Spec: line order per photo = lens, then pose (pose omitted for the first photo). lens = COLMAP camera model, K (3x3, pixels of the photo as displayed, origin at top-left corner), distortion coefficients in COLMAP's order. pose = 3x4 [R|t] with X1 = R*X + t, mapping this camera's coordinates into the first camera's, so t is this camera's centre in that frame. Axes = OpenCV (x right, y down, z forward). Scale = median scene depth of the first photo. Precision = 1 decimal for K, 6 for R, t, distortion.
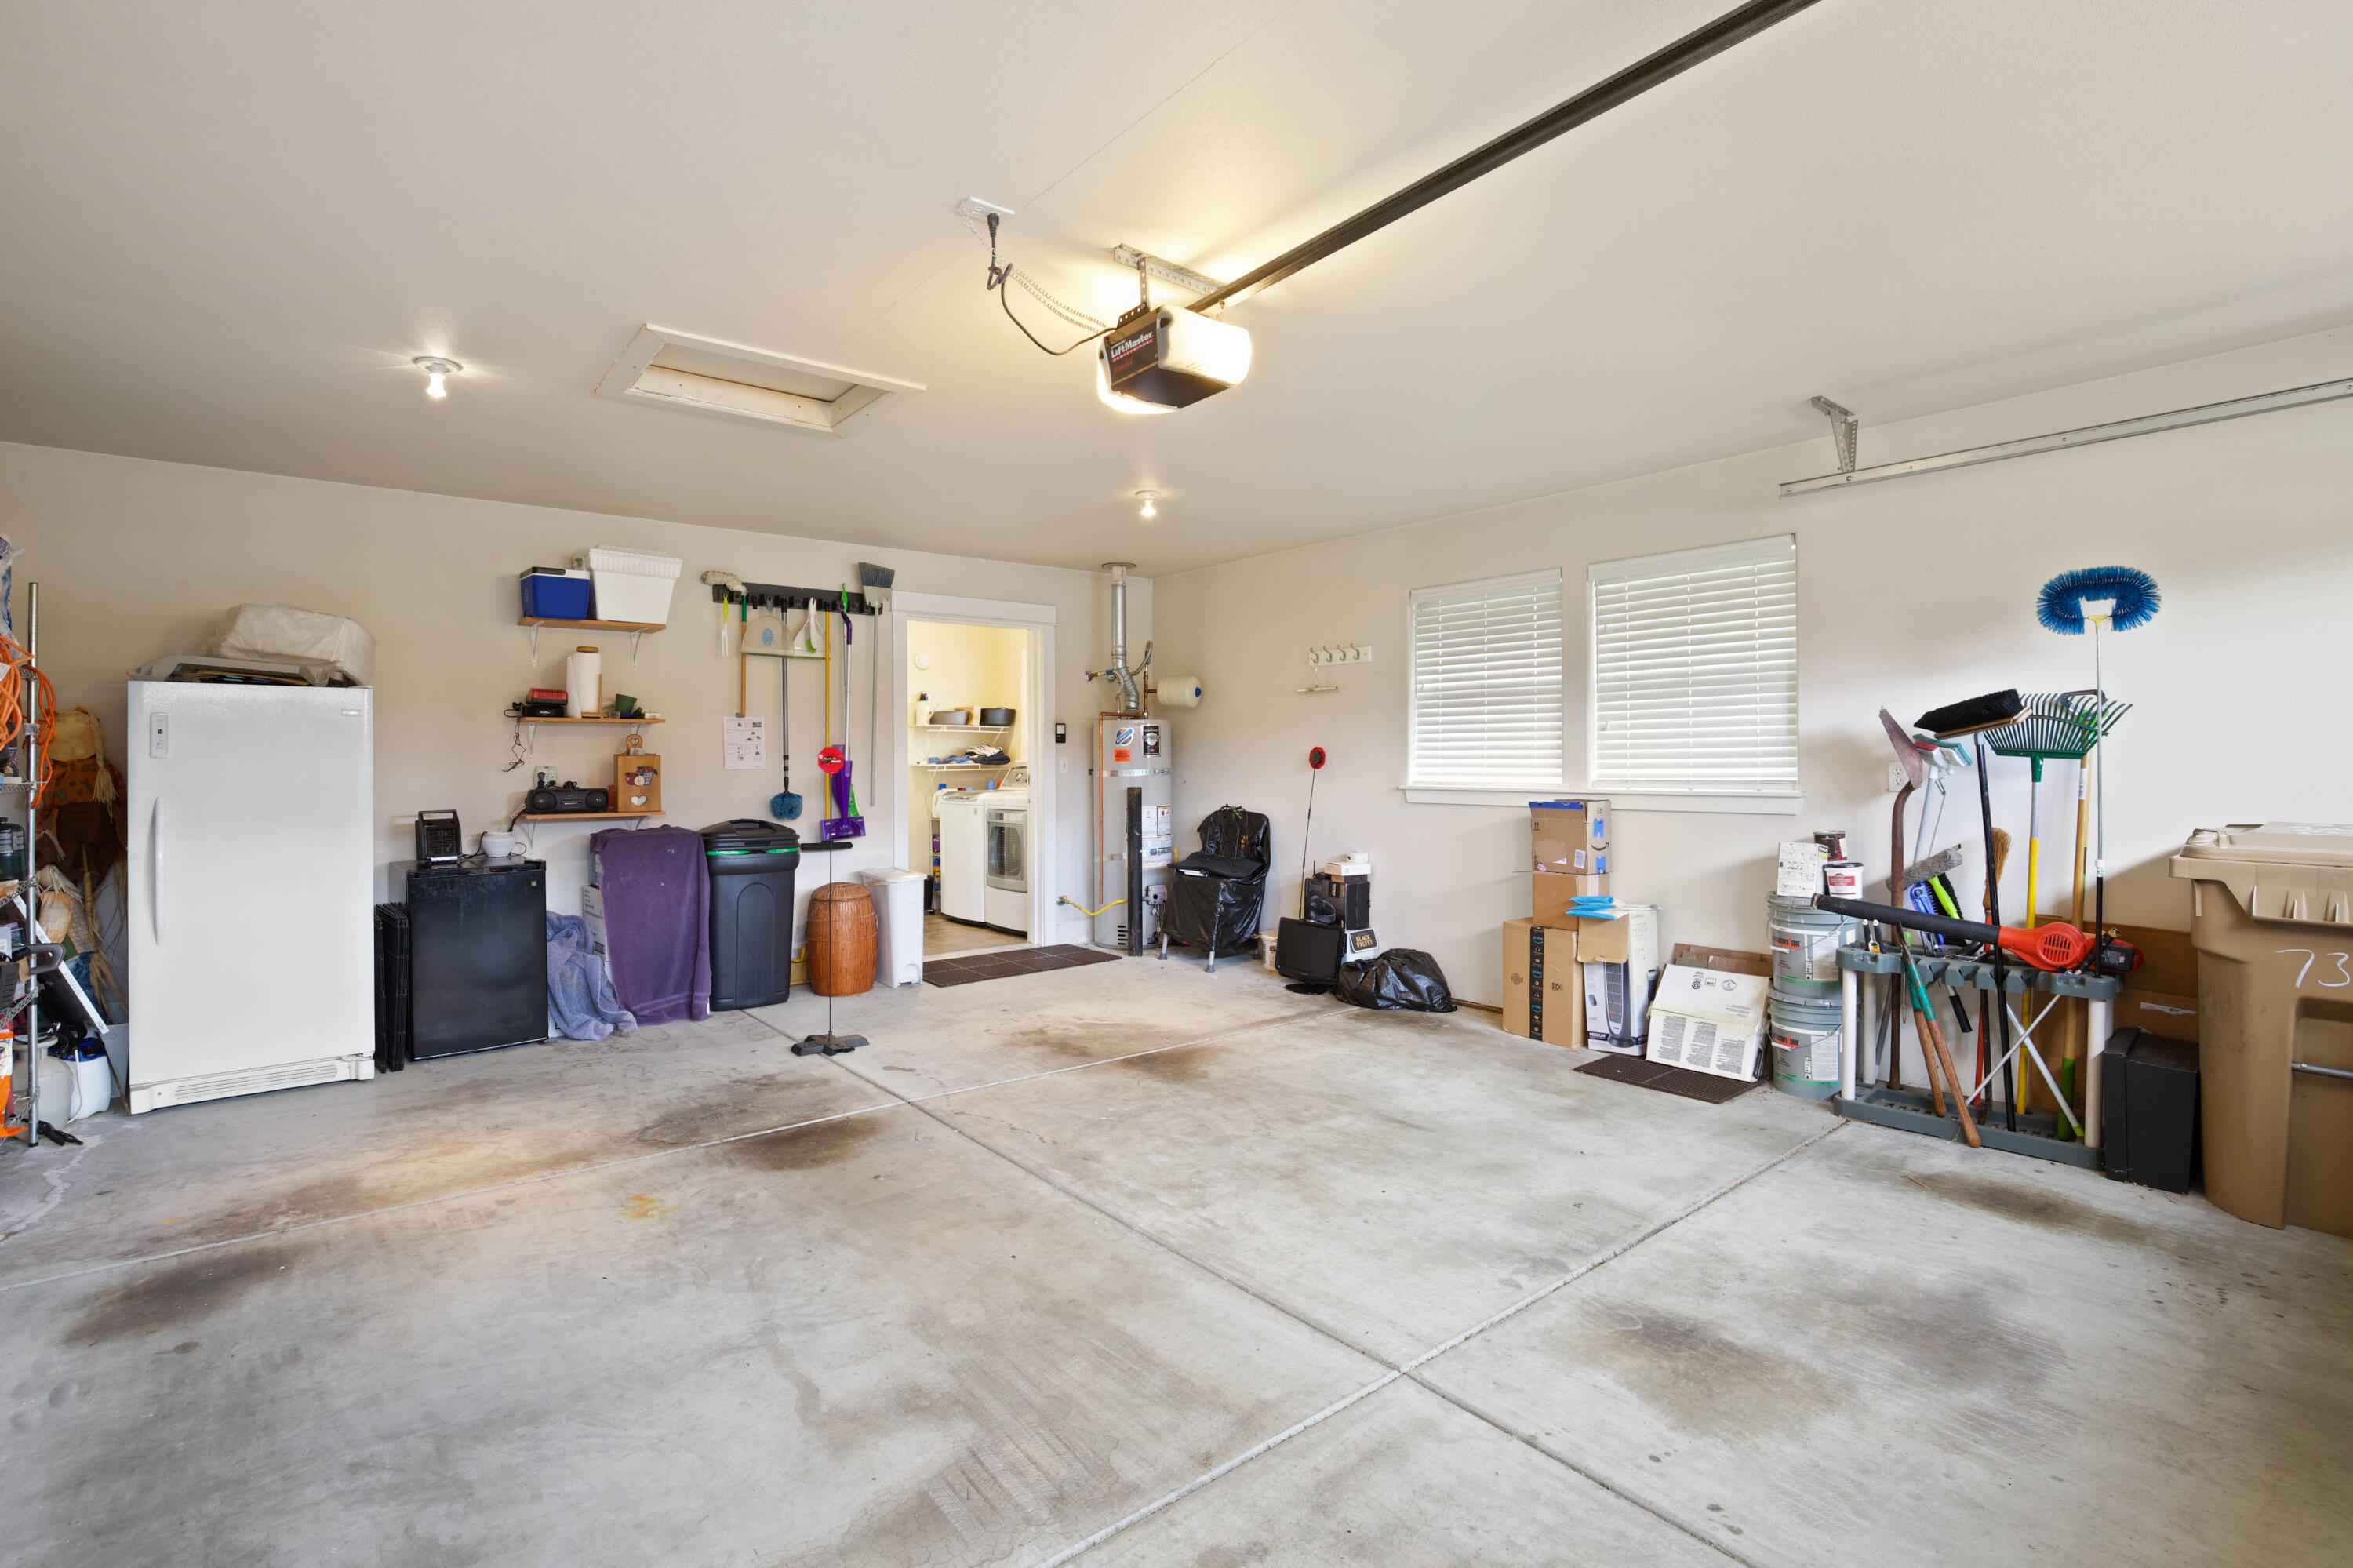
lens RADIAL K [[1101.2, 0, 1149.7], [0, 1101.2, 740.5], [0, 0, 1]] dist [-0.000014, 0.000027]
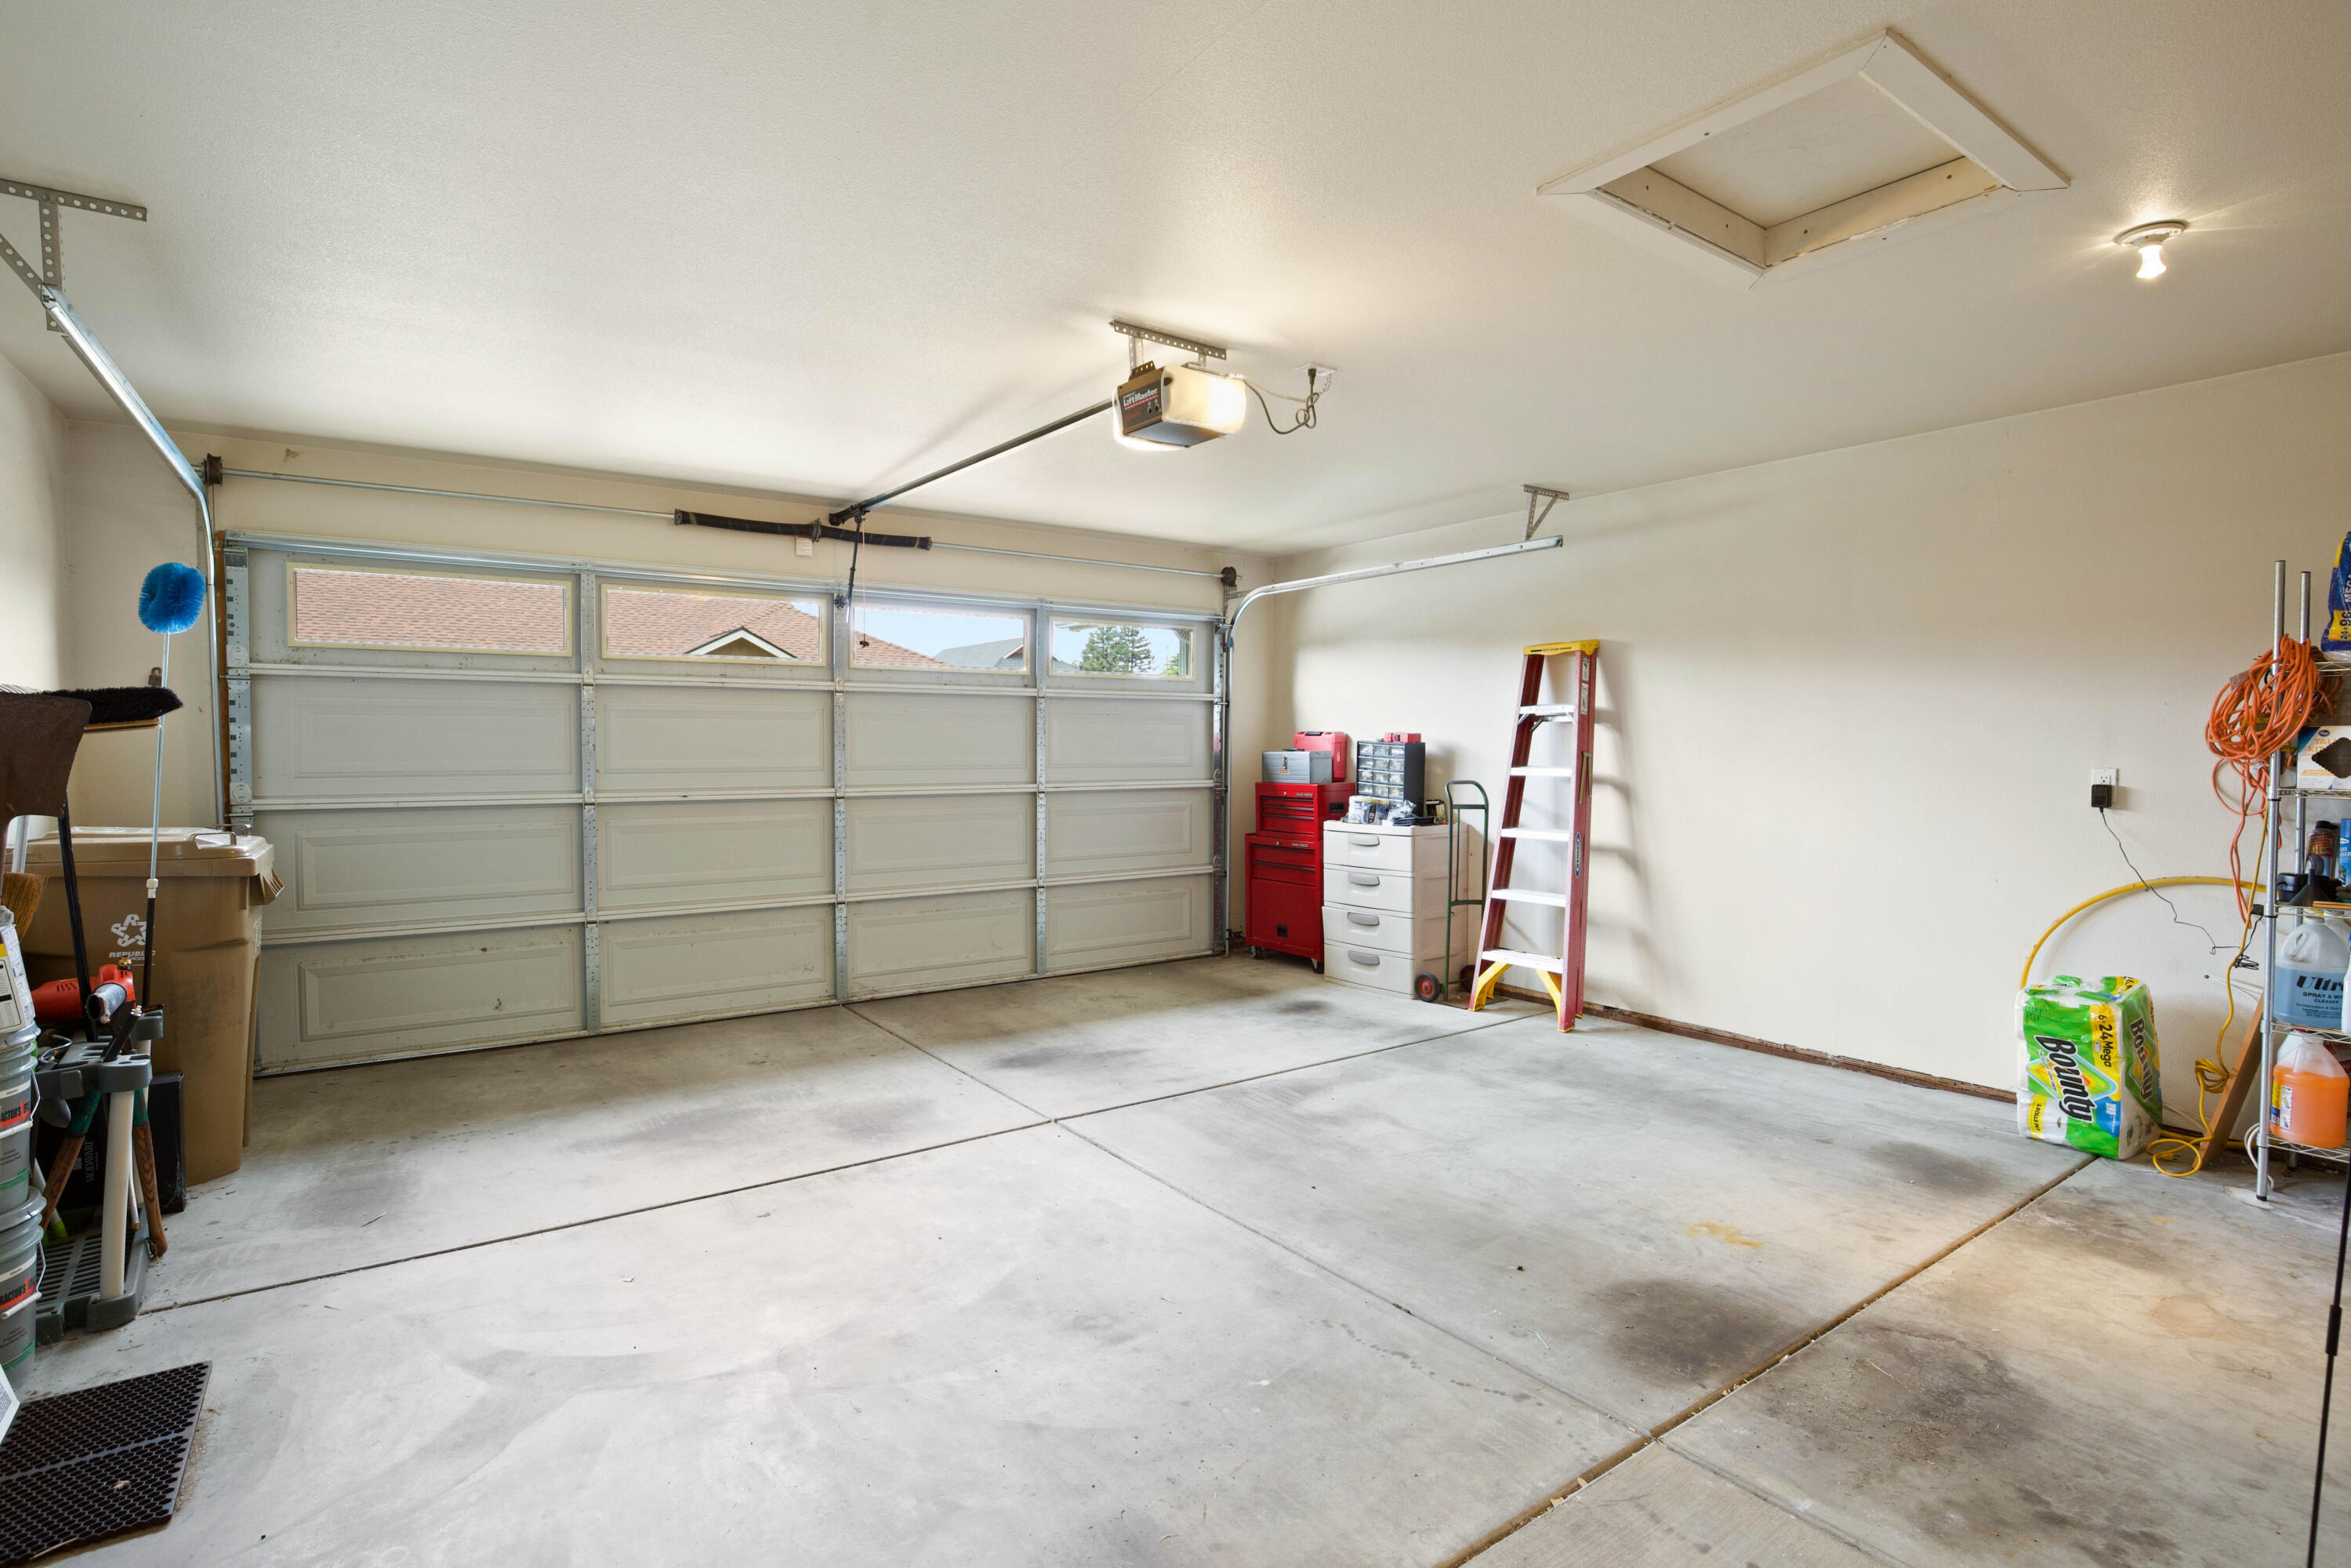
lens RADIAL K [[1116.5, 0, 1149.7], [0, 1116.5, 731.2], [0, 0, 1]] dist [-0.010836, -0.000308]
pose [[-0.997894, 0.002951, 0.064803, -0.026238], [0.001233, 0.999647, -0.026545, 0.012375], [-0.064858, -0.026409, -0.997545, 2.125785]]
